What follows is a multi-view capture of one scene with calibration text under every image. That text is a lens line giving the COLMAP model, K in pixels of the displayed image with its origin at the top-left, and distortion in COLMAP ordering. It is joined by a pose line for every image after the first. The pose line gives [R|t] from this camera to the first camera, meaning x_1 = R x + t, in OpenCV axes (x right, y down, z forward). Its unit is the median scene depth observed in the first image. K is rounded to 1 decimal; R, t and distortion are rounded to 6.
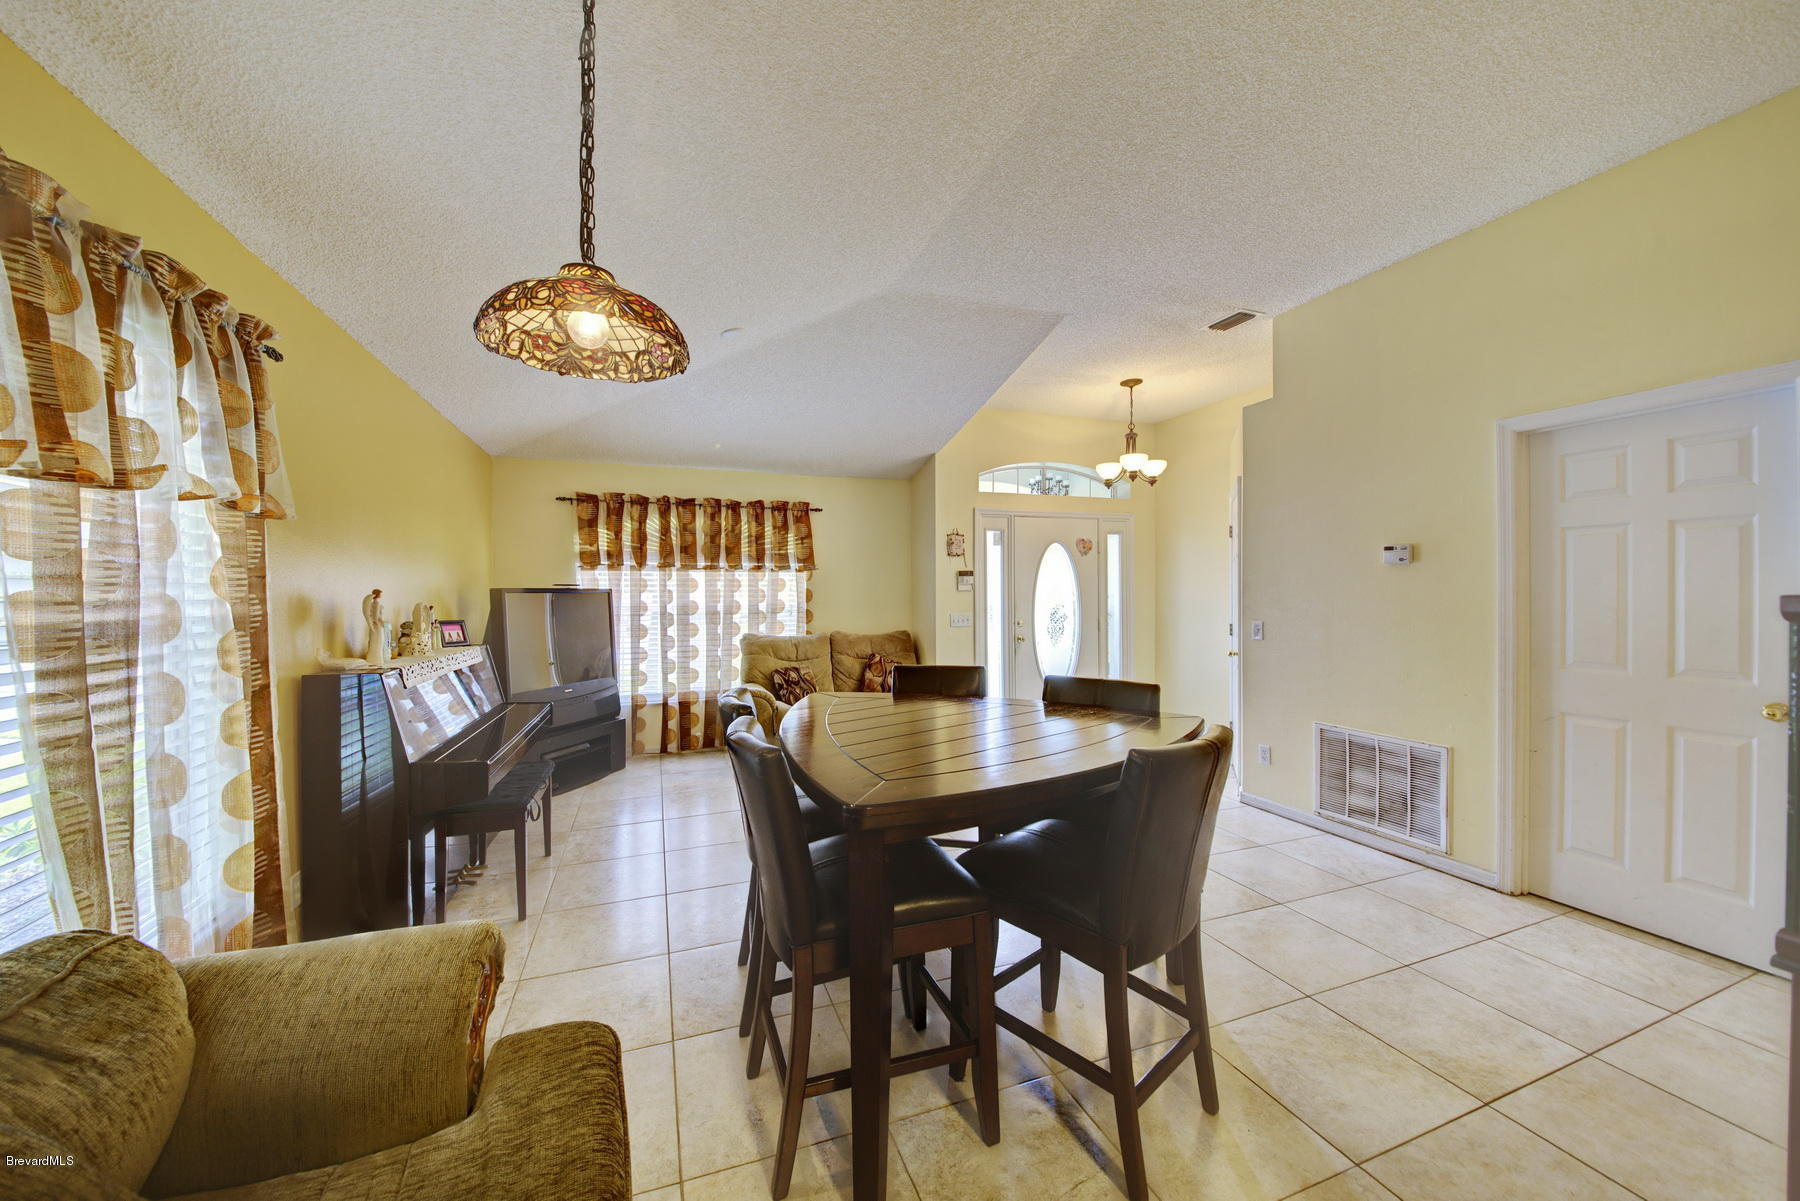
lens RADIAL K [[619.6, 0, 881.9], [0, 619.6, 602.2], [0, 0, 1]] dist [0.007958, -0.003254]
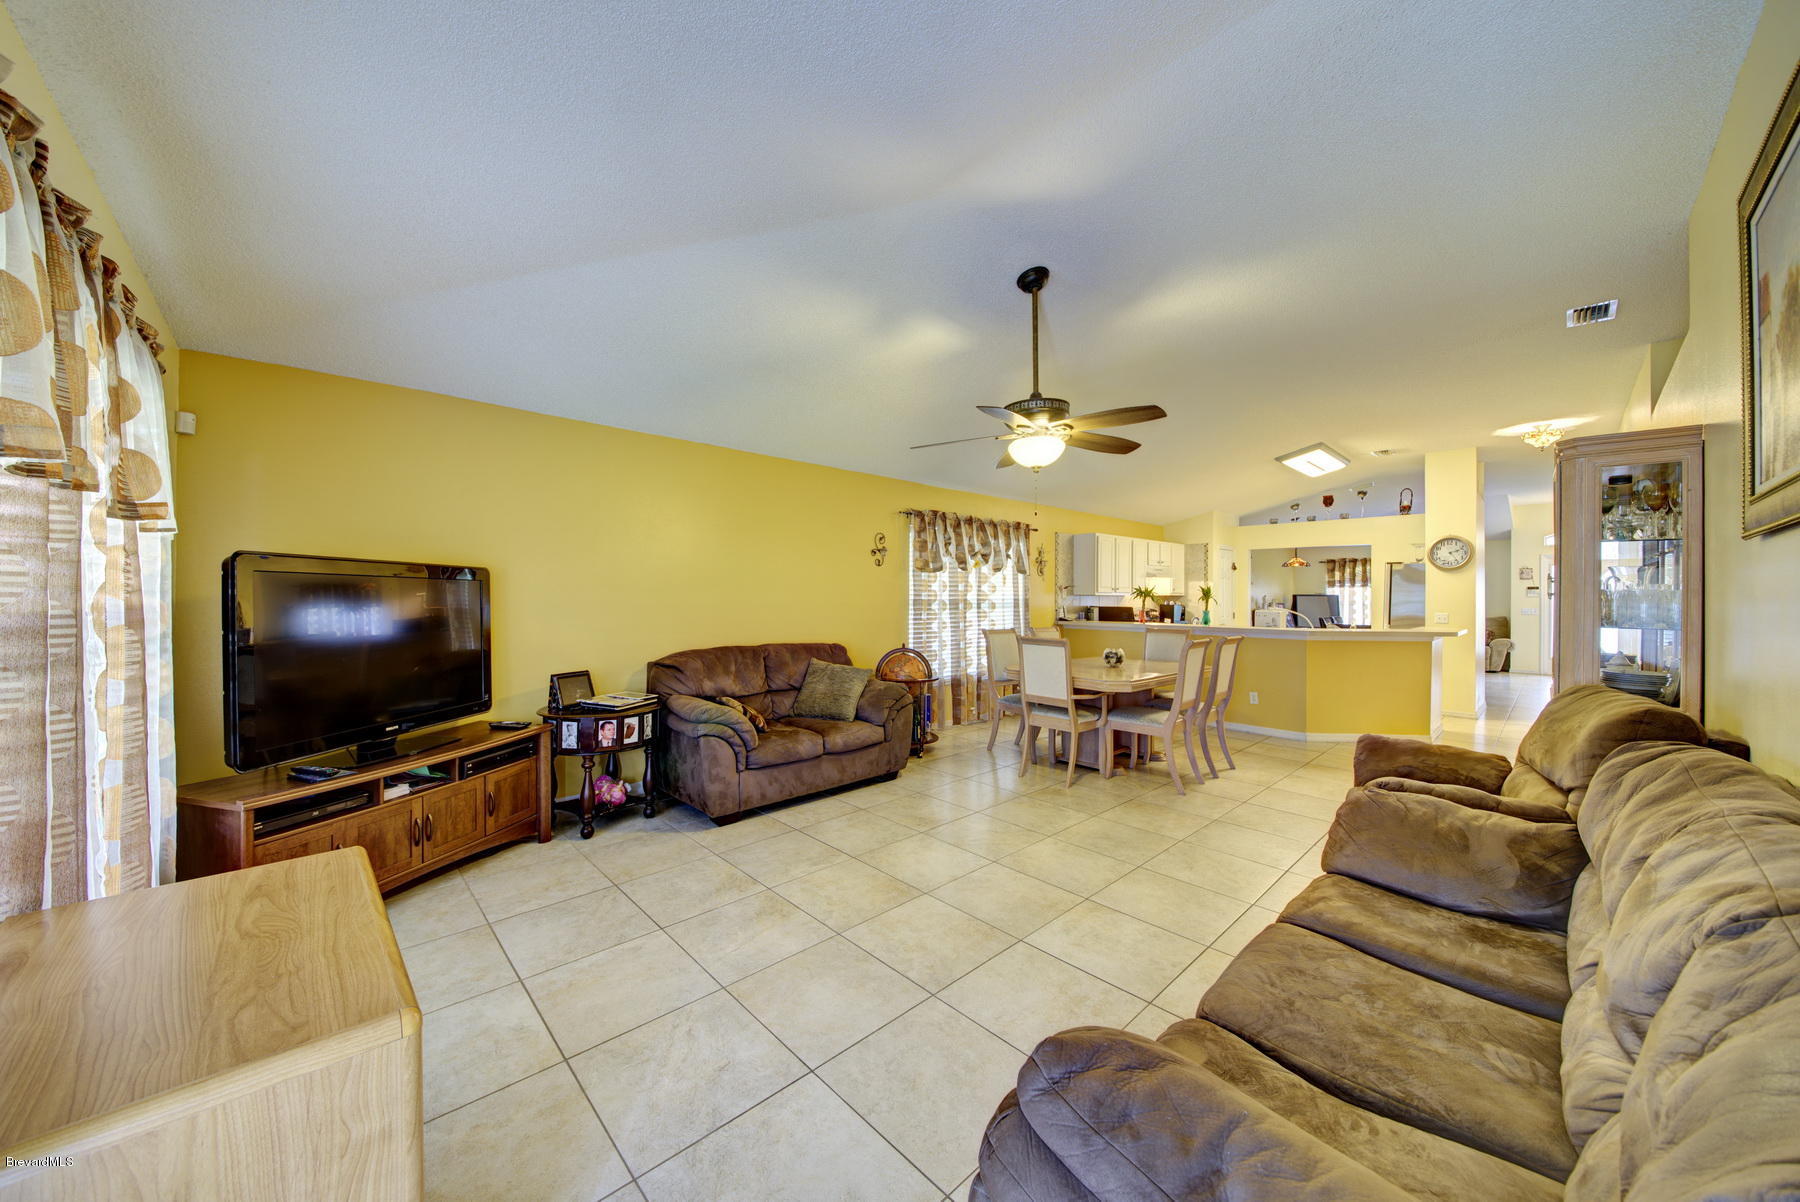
lens RADIAL K [[619.6, 0, 902.8], [0, 619.6, 599.8], [0, 0, 1]] dist [0.007958, -0.003254]
pose [[0.386825, 0.015450, -0.922024, 1.239944], [-0.019796, 0.999768, 0.008448, 0.015326], [0.921941, 0.014984, 0.387041, -1.685949]]
